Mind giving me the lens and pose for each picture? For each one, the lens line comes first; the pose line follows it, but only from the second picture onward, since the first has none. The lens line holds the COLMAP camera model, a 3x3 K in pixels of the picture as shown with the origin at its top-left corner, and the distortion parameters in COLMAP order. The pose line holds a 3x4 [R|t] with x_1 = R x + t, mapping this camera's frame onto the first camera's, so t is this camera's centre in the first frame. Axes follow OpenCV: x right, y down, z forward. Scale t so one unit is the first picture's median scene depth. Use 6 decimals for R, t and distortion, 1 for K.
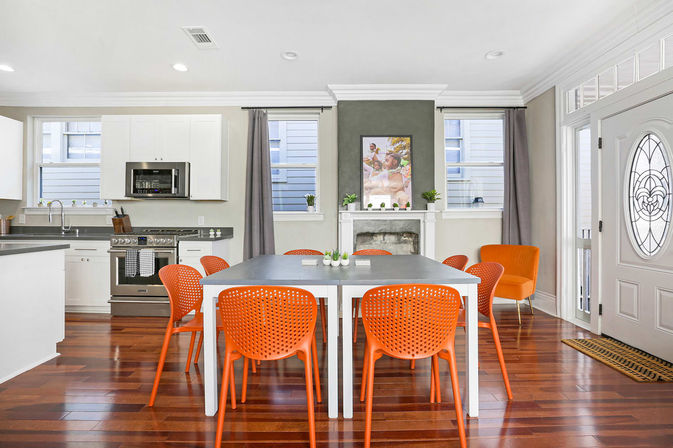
lens RADIAL K [[312.2, 0, 335.7], [0, 312.2, 217.8], [0, 0, 1]] dist [-0.041597, 0.021206]
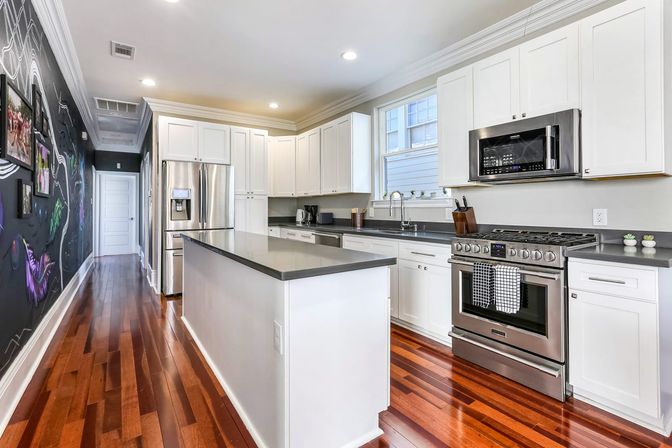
lens RADIAL K [[311.7, 0, 335.2], [0, 311.7, 217.8], [0, 0, 1]] dist [-0.041597, 0.021206]
pose [[0.566305, 0.020474, -0.823941, -0.279408], [0.015024, 0.999269, 0.035157, -0.015673], [0.824059, -0.032289, 0.565584, 0.353022]]
